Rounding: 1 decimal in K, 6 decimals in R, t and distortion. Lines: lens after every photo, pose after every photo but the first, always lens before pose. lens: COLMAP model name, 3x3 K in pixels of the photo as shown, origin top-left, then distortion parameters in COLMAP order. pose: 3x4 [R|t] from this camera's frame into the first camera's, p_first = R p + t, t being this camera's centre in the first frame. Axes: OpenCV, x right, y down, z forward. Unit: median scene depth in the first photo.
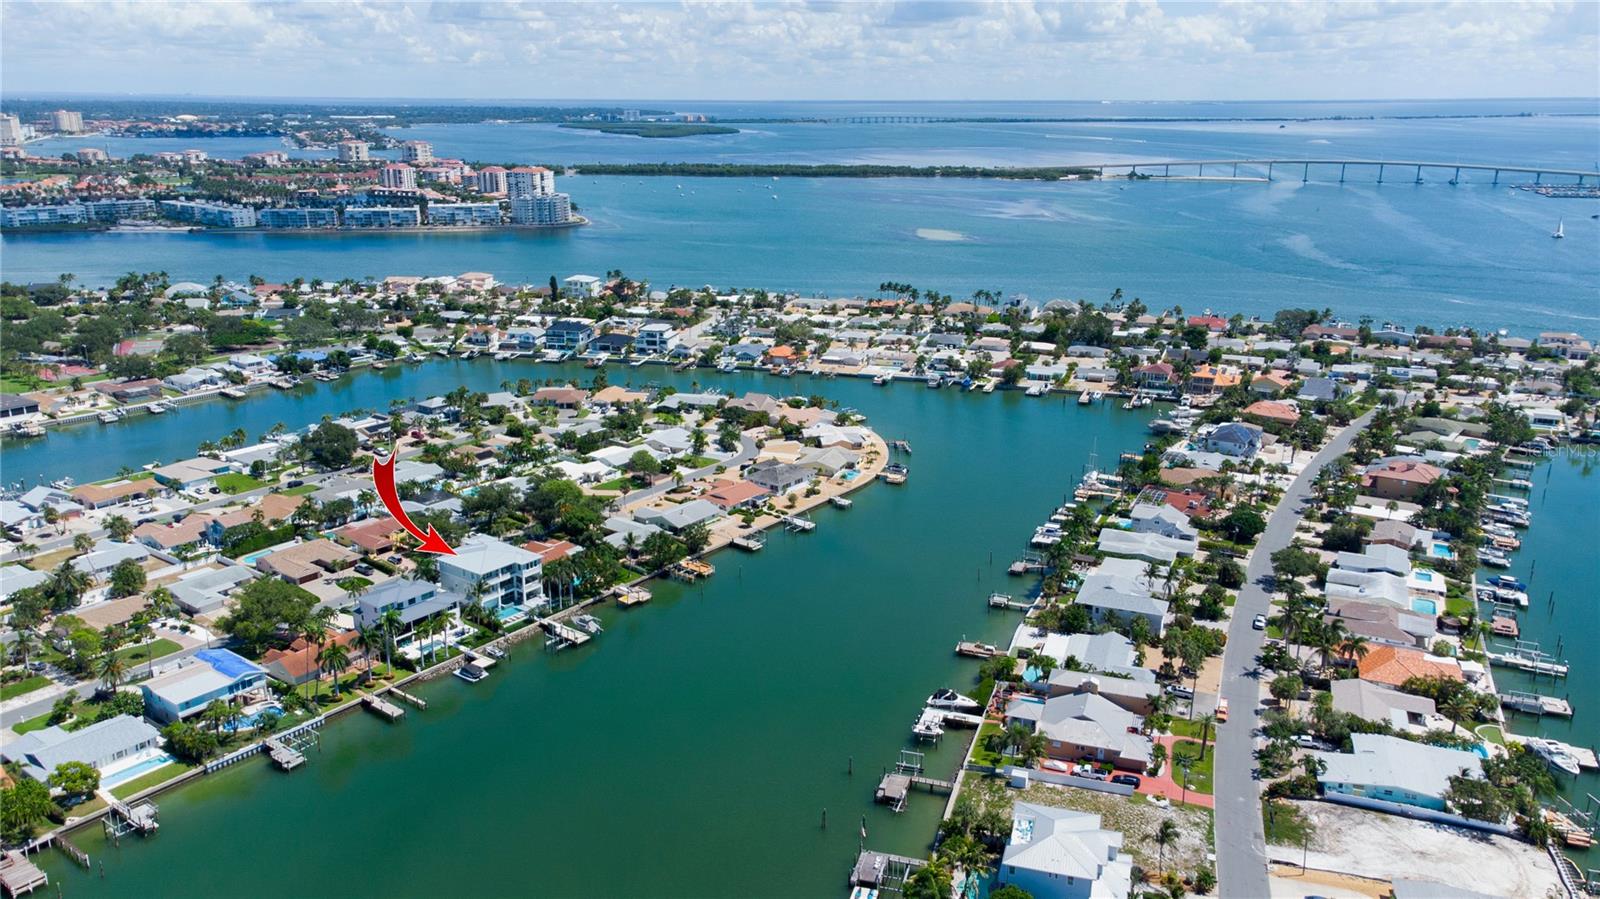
lens RADIAL K [[1190.7, 0, 811.2], [0, 1190.7, 450.4], [0, 0, 1]] dist [0.027327, 0.038850]
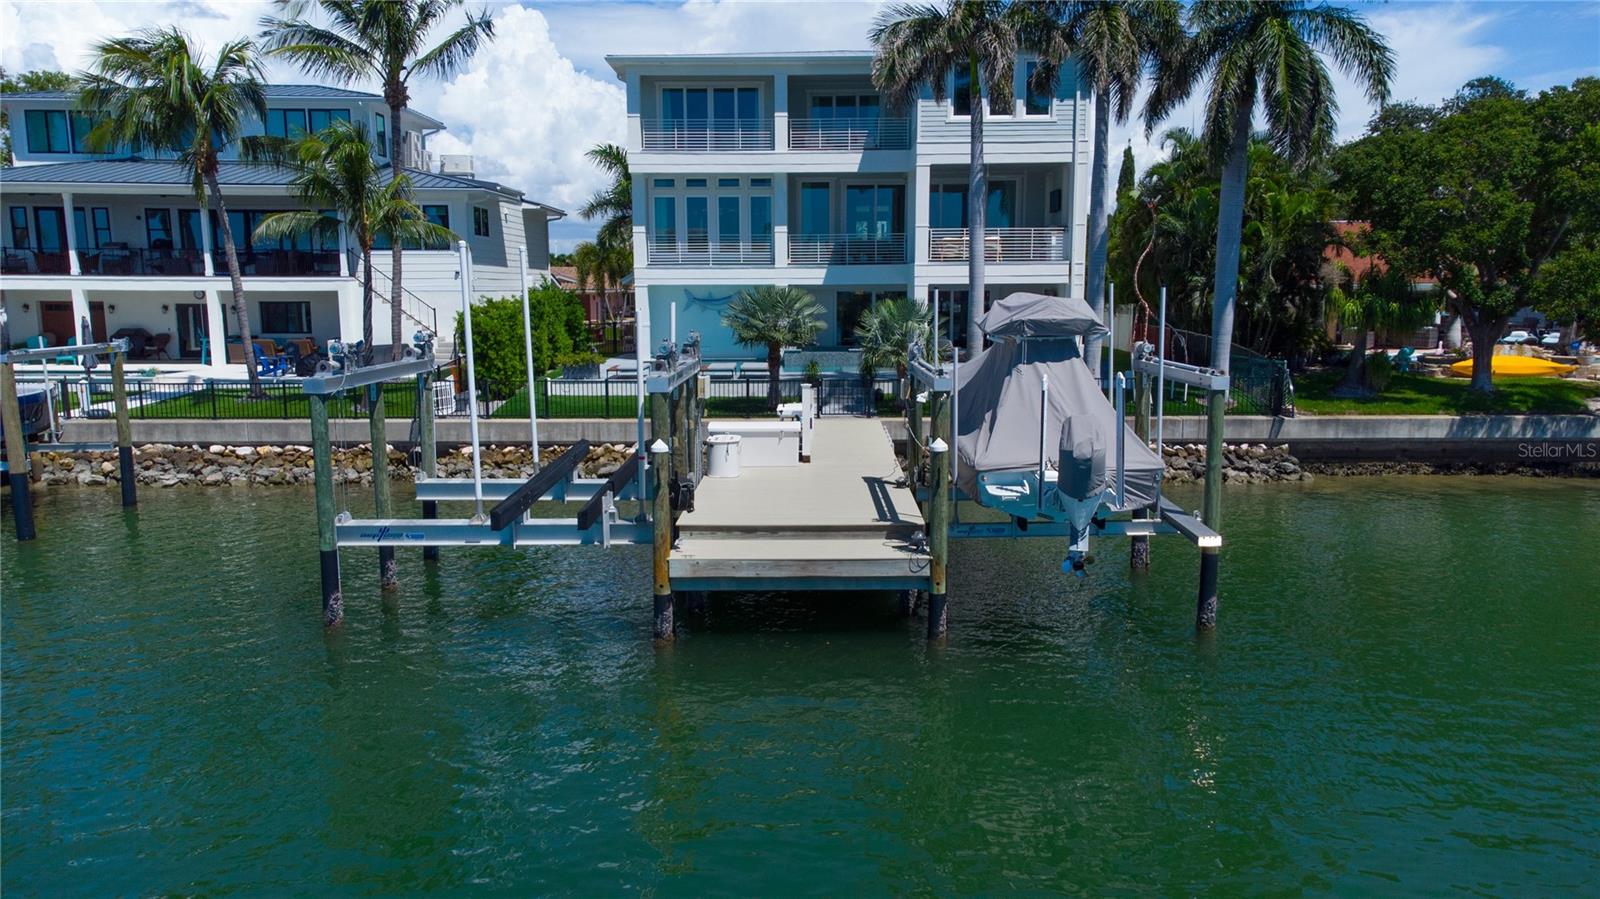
lens RADIAL K [[1190.7, 0, 798.7], [0, 1190.7, 460.4], [0, 0, 1]] dist [0.027327, 0.038850]
pose [[0.591127, 0.110038, -0.799037, -0.067231], [-0.220753, 0.974897, -0.029057, 0.073544], [0.775781, 0.193567, 0.600579, 0.454753]]
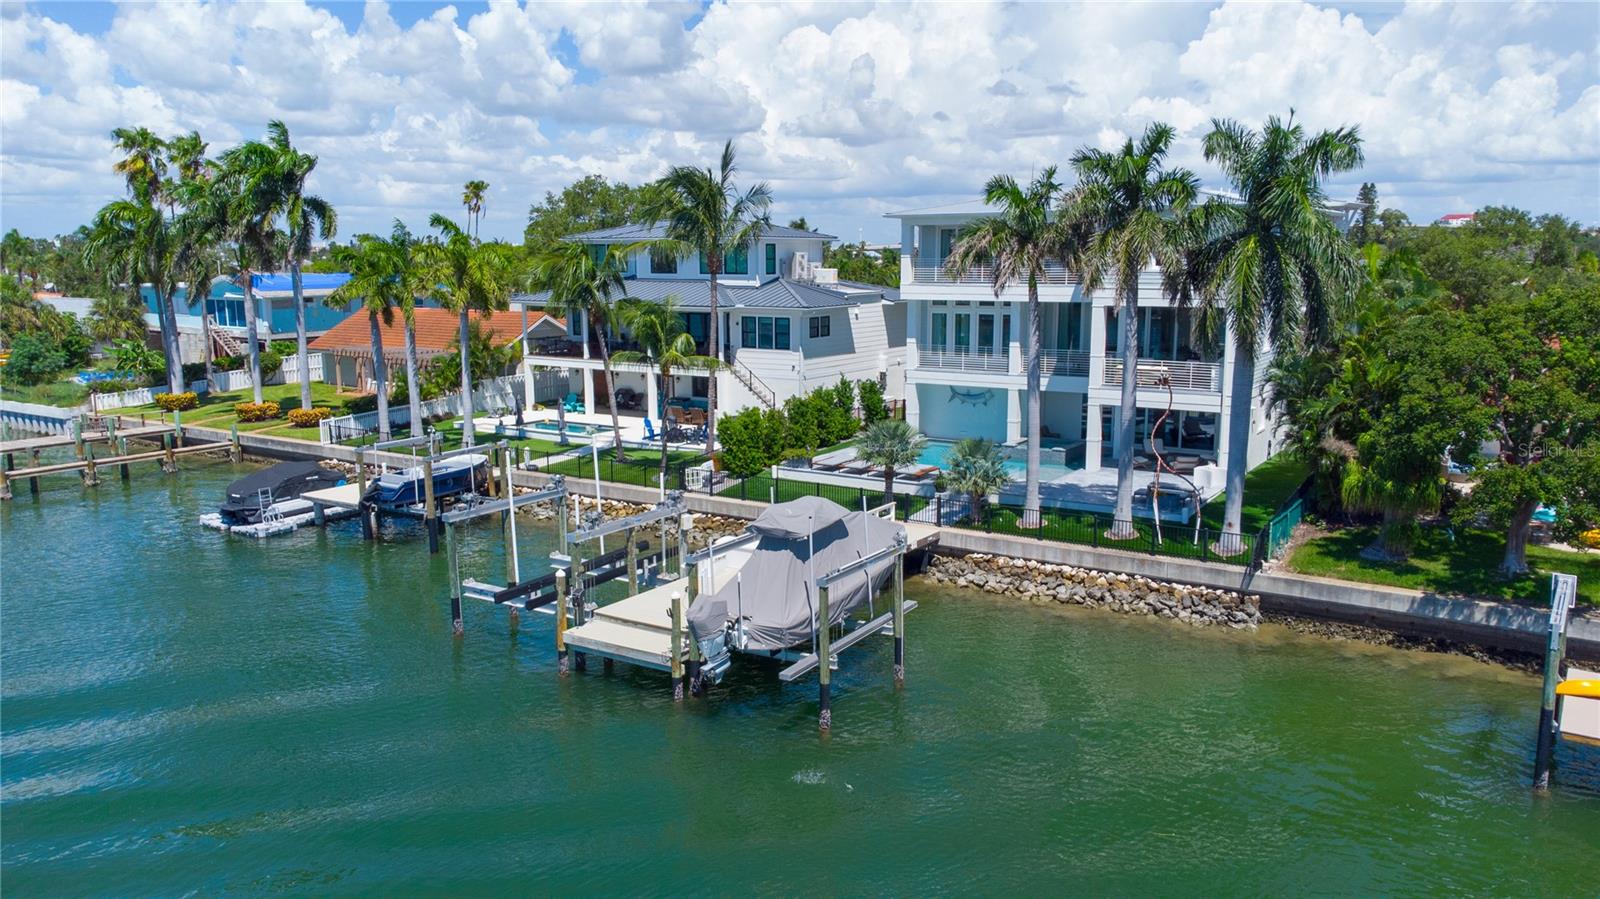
lens RADIAL K [[1190.7, 0, 799.5], [0, 1190.7, 453.4], [0, 0, 1]] dist [0.027327, 0.038850]
pose [[0.066212, 0.162038, -0.984561, -0.038382], [-0.277506, 0.950787, 0.137818, 0.057232], [0.958440, 0.264096, 0.107920, 0.472572]]
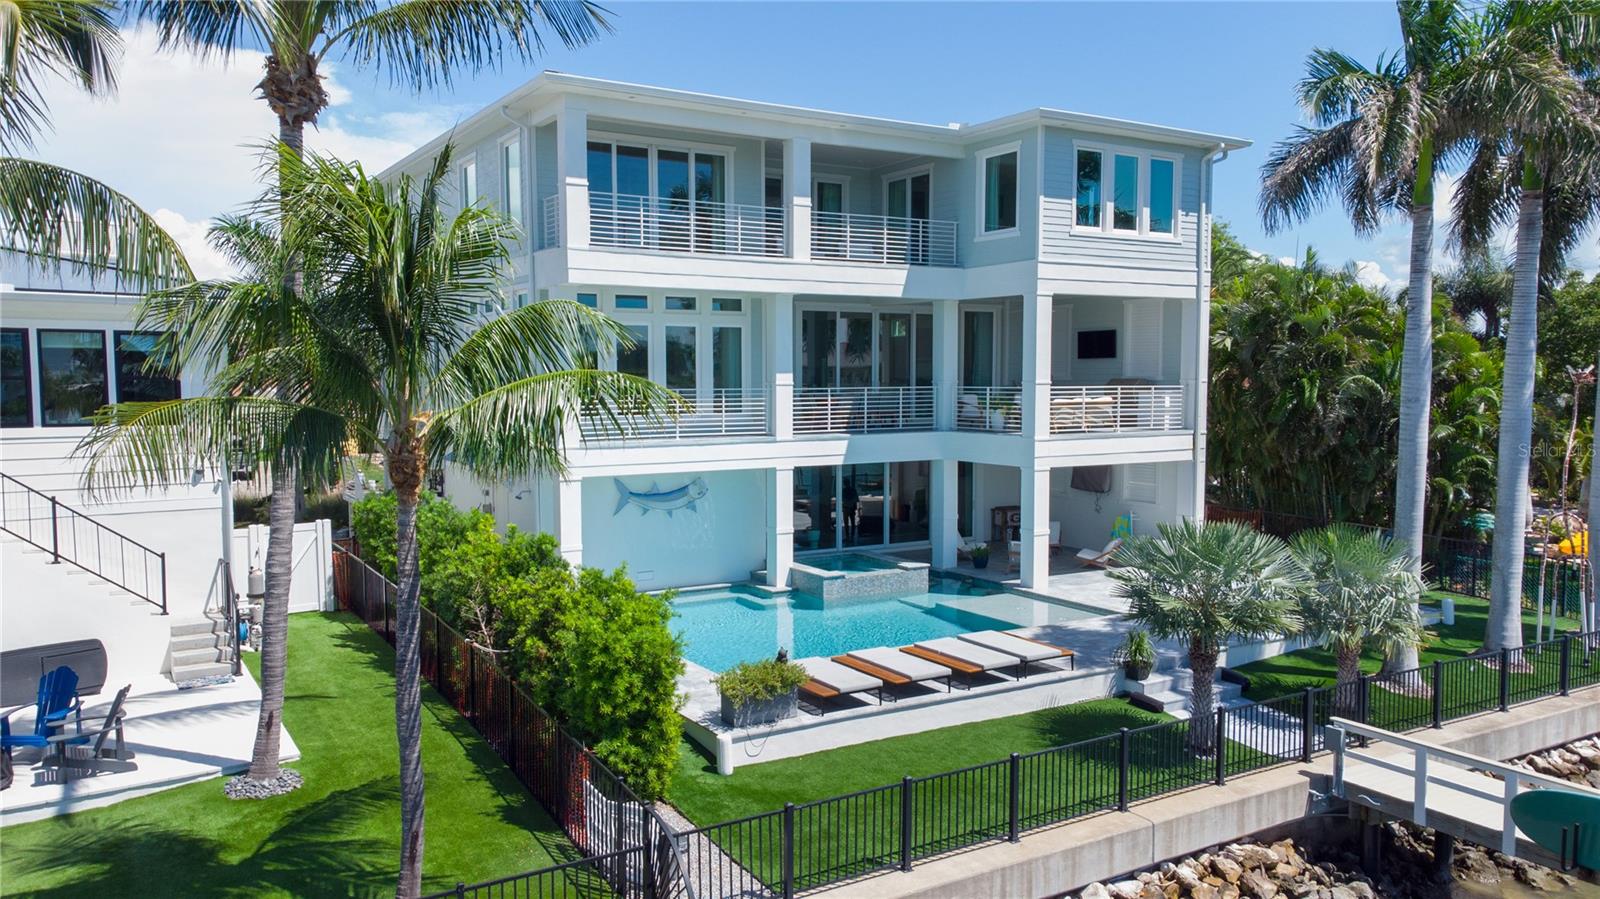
lens RADIAL K [[1190.7, 0, 793.4], [0, 1190.7, 454.6], [0, 0, 1]] dist [0.027327, 0.038850]
pose [[0.930529, 0.017274, -0.365810, -0.112107], [-0.096595, 0.975090, -0.199670, 0.069540], [0.353249, 0.221134, 0.909019, 0.454351]]
